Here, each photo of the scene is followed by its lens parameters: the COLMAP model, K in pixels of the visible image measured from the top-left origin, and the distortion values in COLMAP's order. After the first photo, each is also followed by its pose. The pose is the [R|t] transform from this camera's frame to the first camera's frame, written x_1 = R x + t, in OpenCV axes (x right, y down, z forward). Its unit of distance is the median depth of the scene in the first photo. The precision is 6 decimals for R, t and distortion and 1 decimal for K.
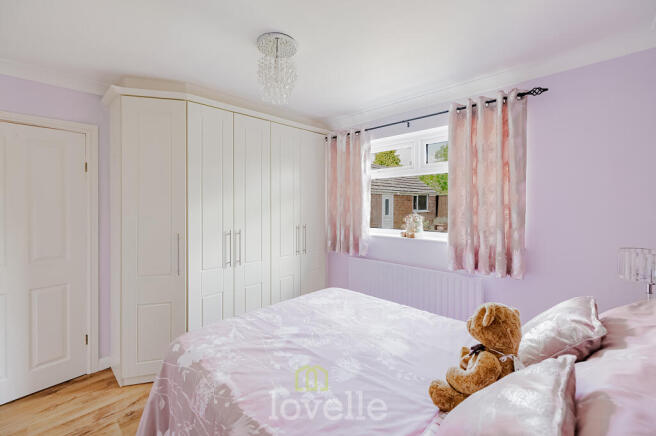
lens RADIAL K [[284.0, 0, 327.0], [0, 284.0, 200.6], [0, 0, 1]] dist [0.002971, 0.000587]
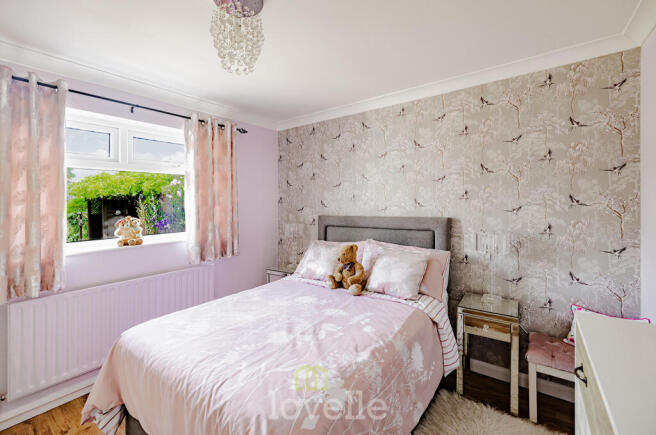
lens RADIAL K [[284.0, 0, 327.2], [0, 284.0, 204.0], [0, 0, 1]] dist [0.002971, 0.000587]
pose [[-0.142047, 0.002010, 0.989858, -1.126601], [0.005337, 0.999985, -0.001264, 0.023072], [-0.989846, 0.005103, -0.142055, 1.009150]]
